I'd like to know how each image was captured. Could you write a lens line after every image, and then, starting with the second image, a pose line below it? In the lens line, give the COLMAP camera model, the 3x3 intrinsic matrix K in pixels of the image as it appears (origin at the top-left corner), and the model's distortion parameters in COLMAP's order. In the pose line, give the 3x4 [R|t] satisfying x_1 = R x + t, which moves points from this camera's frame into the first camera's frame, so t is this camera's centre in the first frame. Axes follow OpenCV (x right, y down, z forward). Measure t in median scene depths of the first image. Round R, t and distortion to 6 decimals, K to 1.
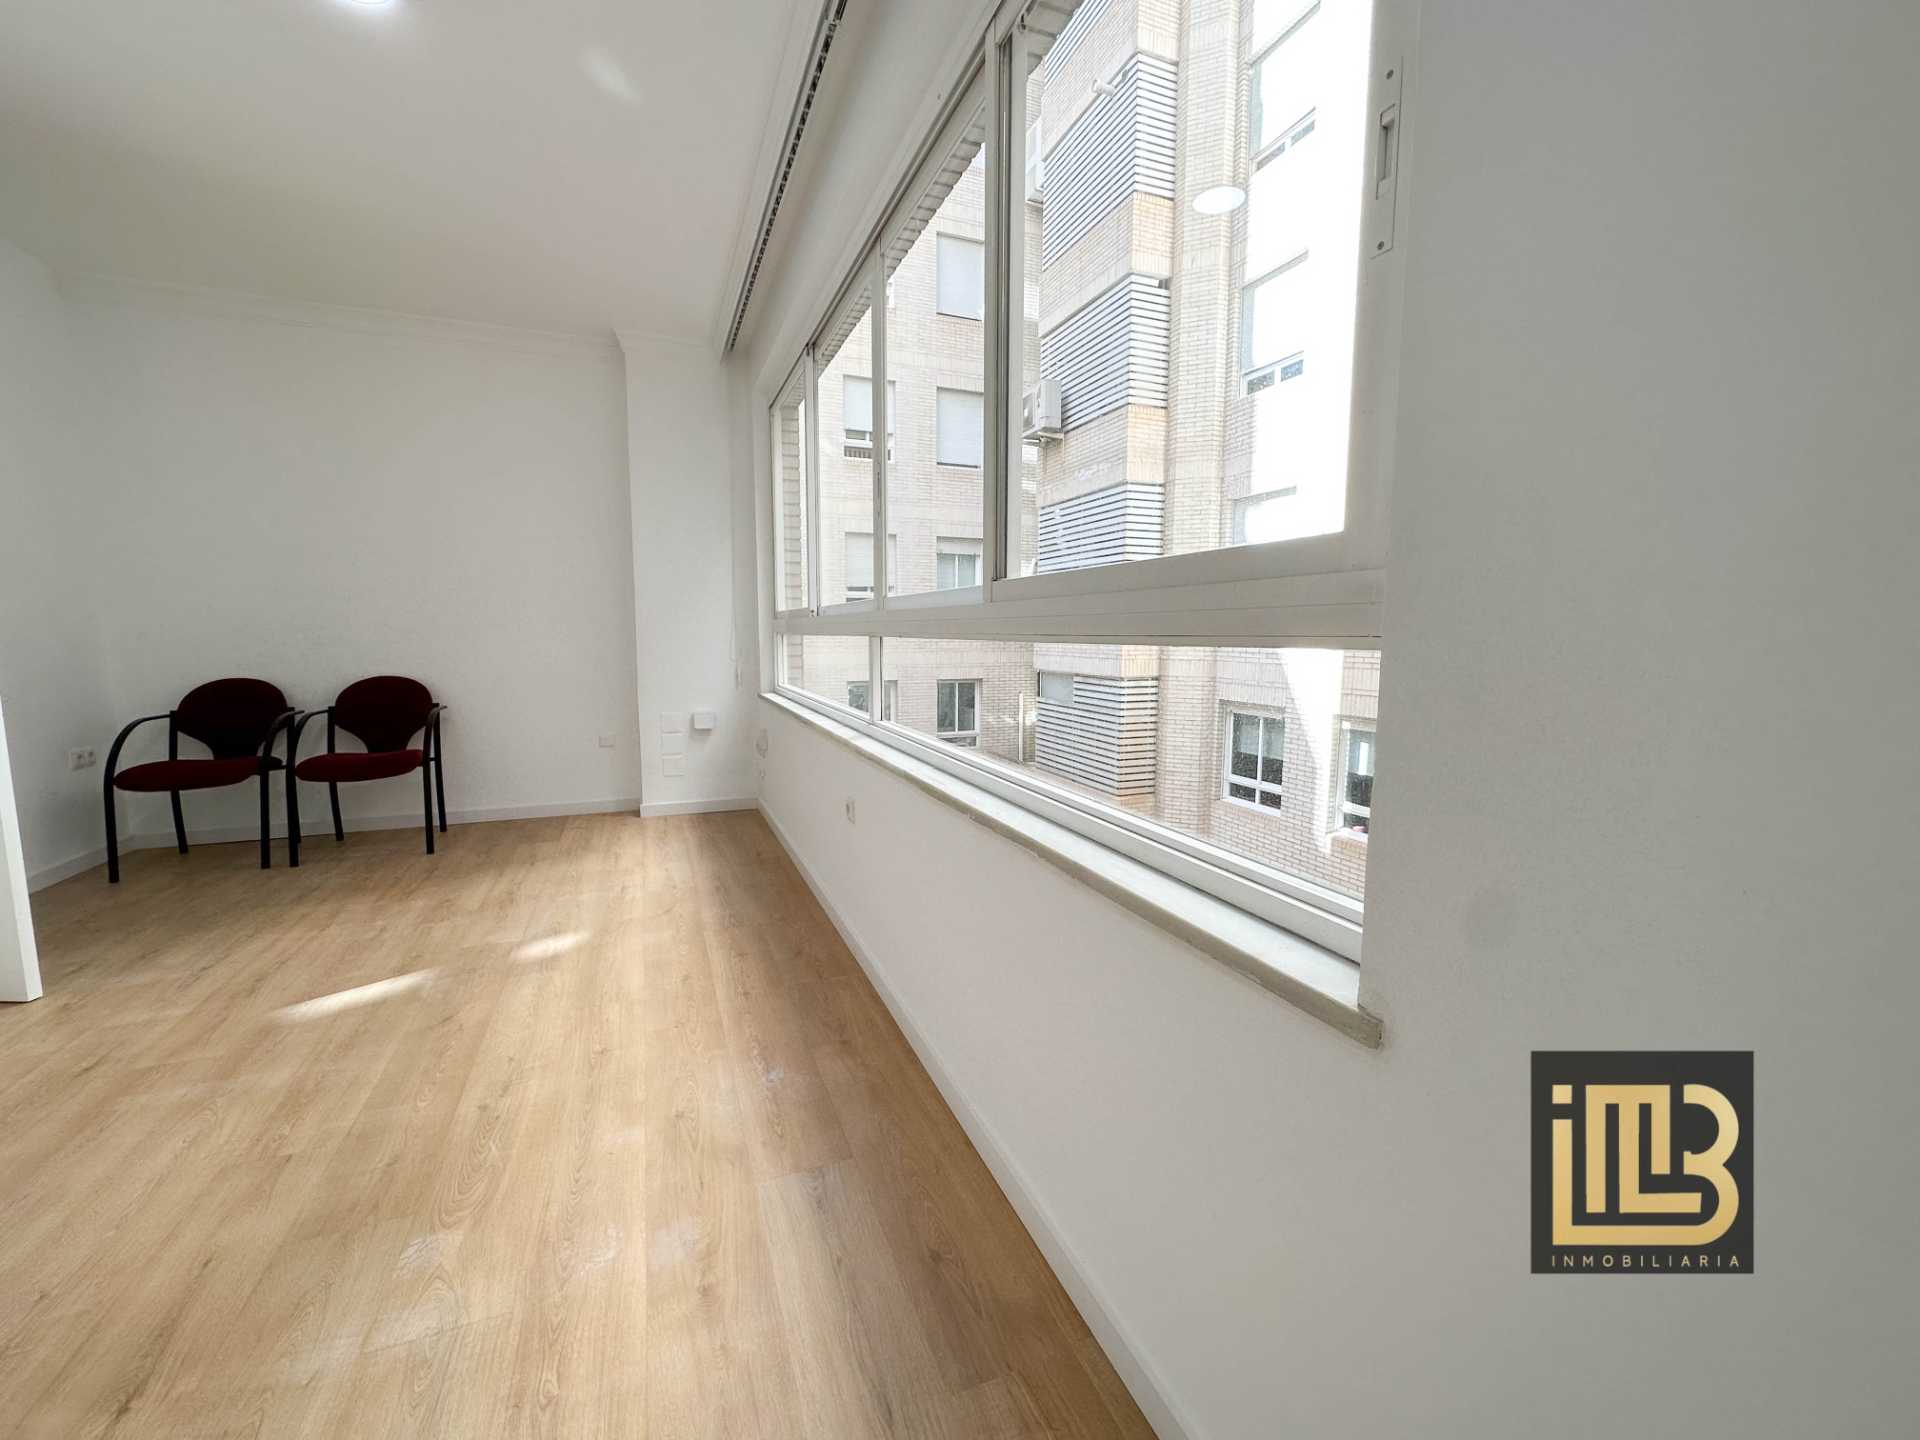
lens RADIAL K [[767.6, 0, 957.3], [0, 767.6, 718.4], [0, 0, 1]] dist [-0.005233, 0.001459]
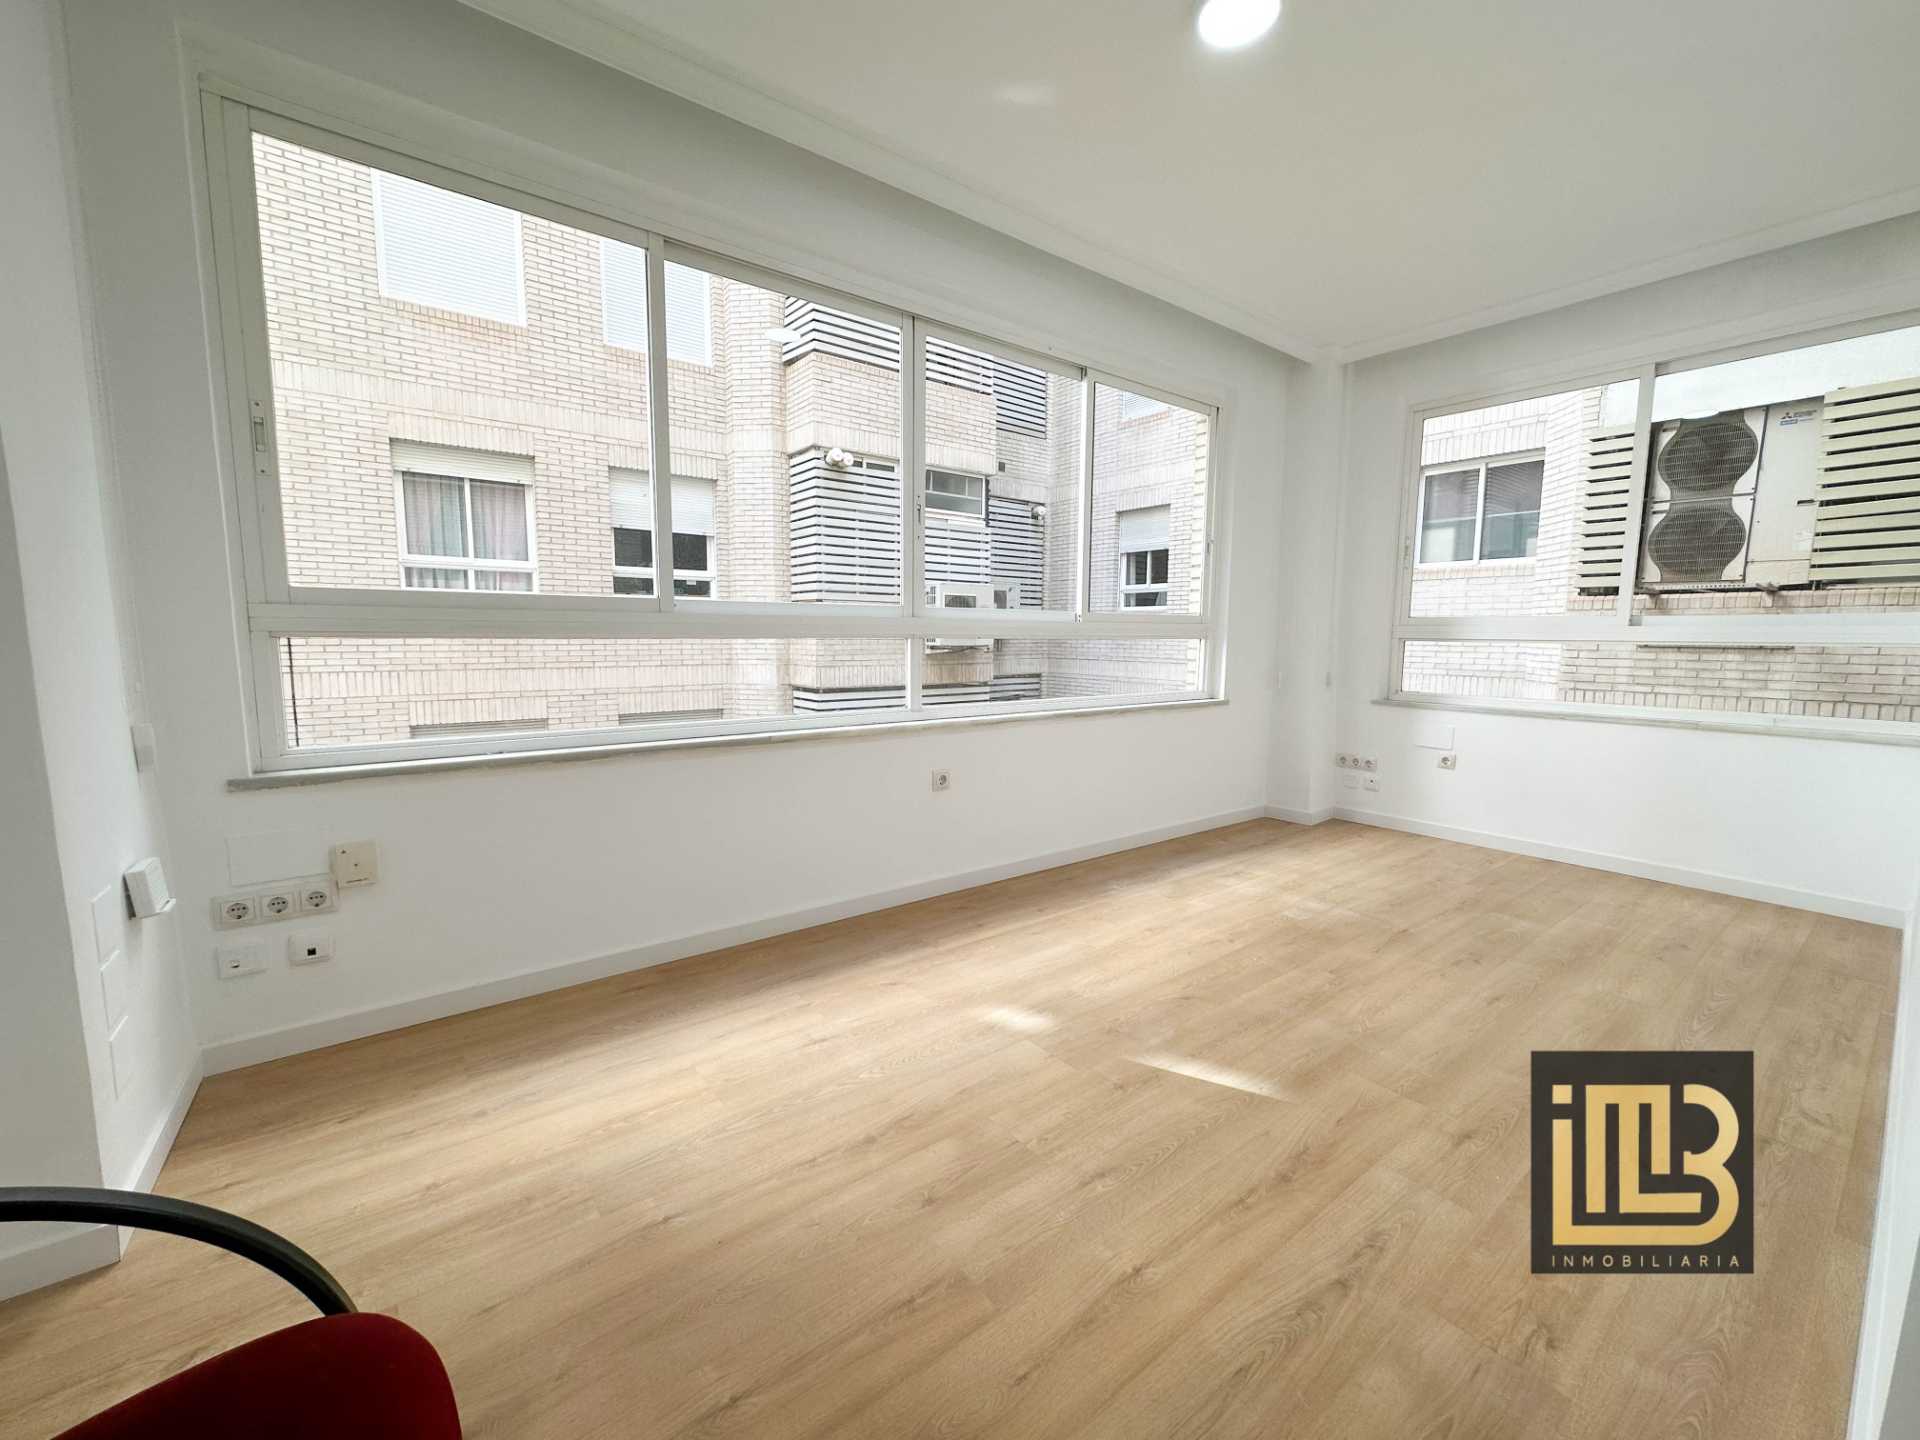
lens RADIAL K [[767.6, 0, 958.0], [0, 767.6, 722.6], [0, 0, 1]] dist [-0.005233, 0.001459]
pose [[-0.263747, -0.116138, 0.957575, -1.204078], [0.099674, 0.984130, 0.146813, -0.137385], [-0.959428, 0.134167, -0.247985, 1.167954]]
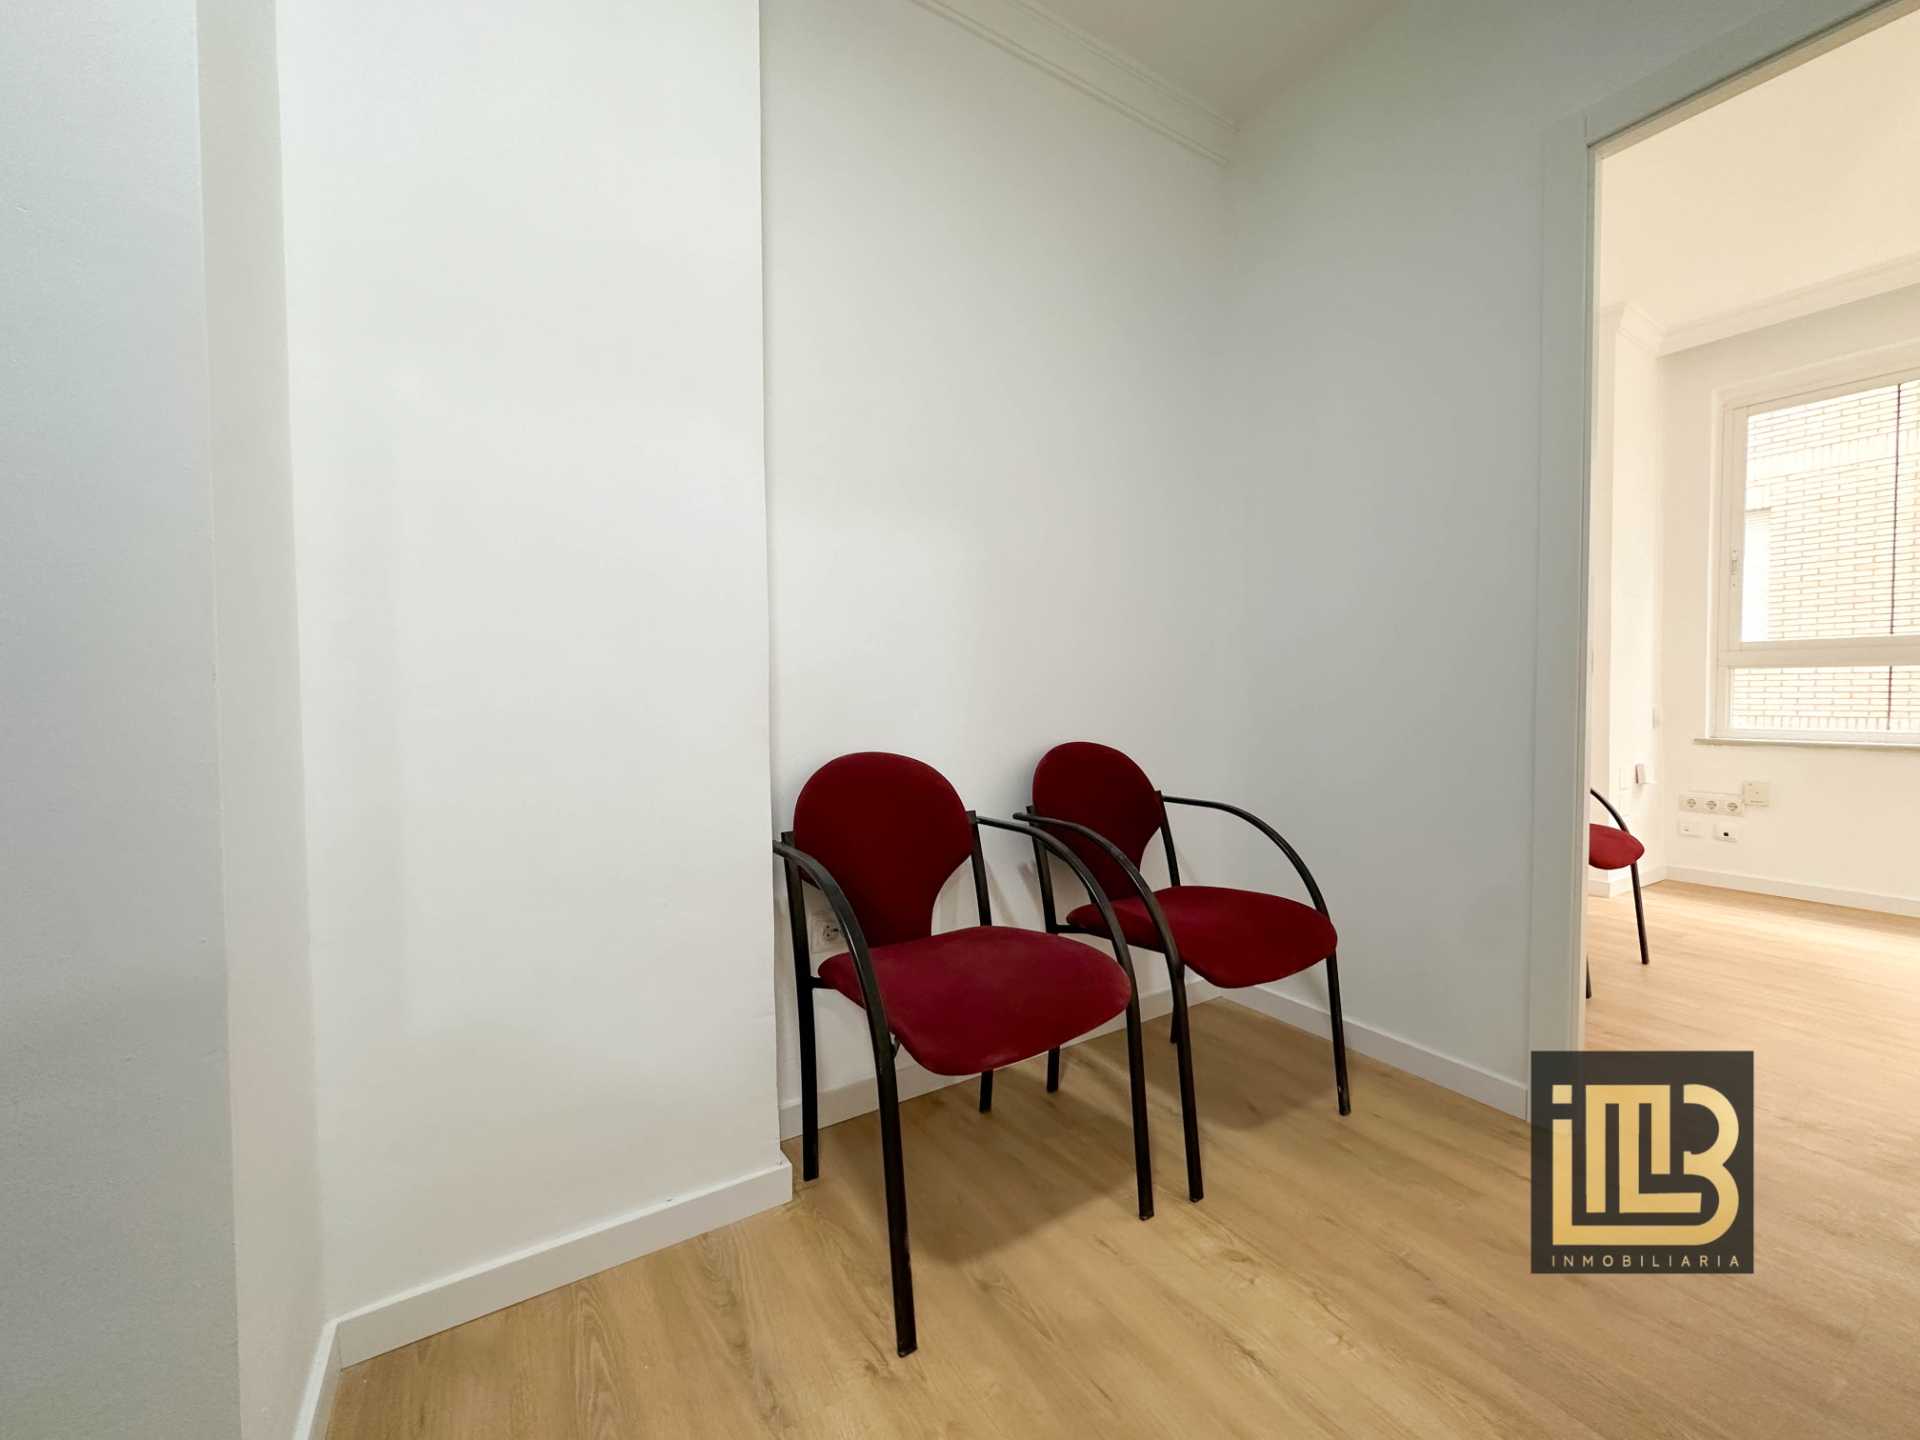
lens RADIAL K [[767.6, 0, 966.6], [0, 767.6, 686.5], [0, 0, 1]] dist [-0.005233, 0.001459]
pose [[0.983026, 0.005755, 0.183378, -1.964532], [0.011763, 0.995474, -0.094298, -0.031620], [-0.183091, 0.094855, 0.978509, 0.491873]]
